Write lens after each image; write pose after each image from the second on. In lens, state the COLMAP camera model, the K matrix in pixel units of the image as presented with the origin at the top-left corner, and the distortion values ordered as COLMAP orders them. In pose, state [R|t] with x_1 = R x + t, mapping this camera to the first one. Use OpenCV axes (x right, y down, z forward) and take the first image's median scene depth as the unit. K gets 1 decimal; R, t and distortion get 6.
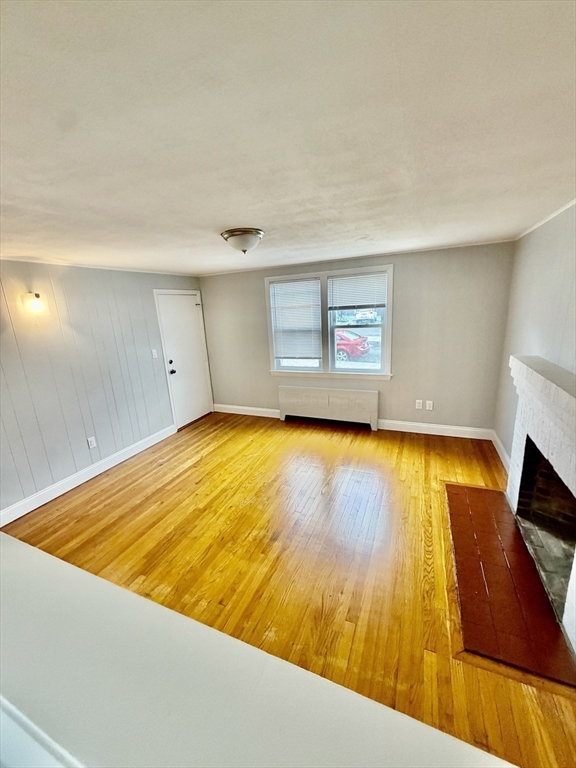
lens RADIAL K [[305.8, 0, 286.6], [0, 305.8, 382.3], [0, 0, 1]] dist [-0.002658, 0.000239]
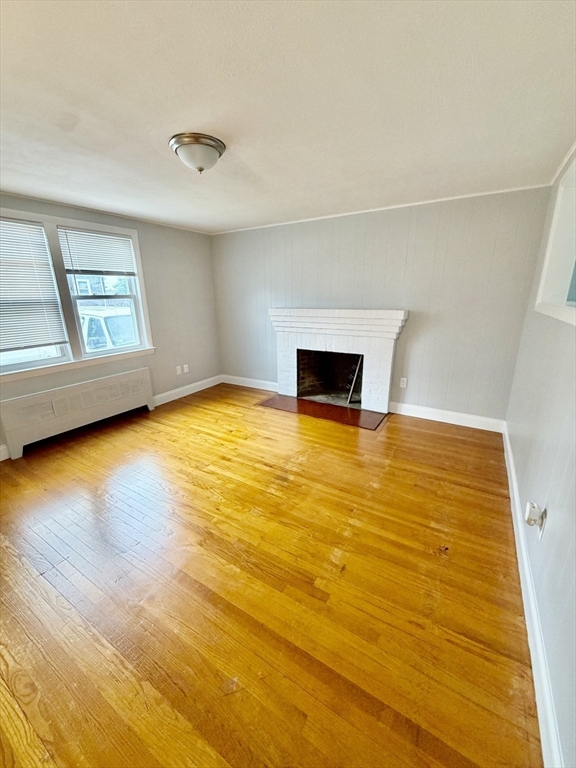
lens RADIAL K [[305.8, 0, 291.0], [0, 305.8, 381.9], [0, 0, 1]] dist [-0.002658, 0.000239]
pose [[0.131188, -0.225334, 0.965409, -0.553518], [0.245792, 0.950812, 0.188527, 0.003505], [-0.960404, 0.212557, 0.180120, 0.412454]]
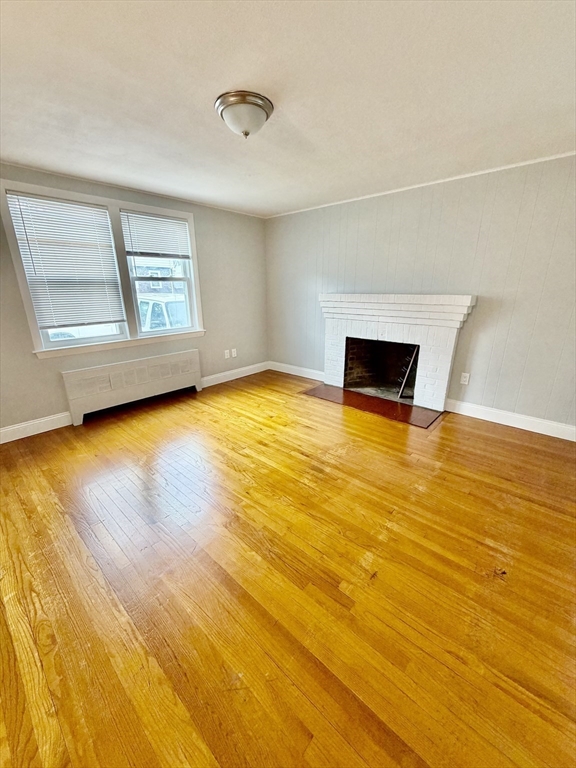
lens RADIAL K [[305.8, 0, 290.4], [0, 305.8, 381.7], [0, 0, 1]] dist [-0.002658, 0.000239]
pose [[0.308202, -0.232733, 0.922414, -0.518688], [0.219736, 0.960809, 0.169001, 0.029954], [-0.925596, 0.150601, 0.347263, 0.403280]]
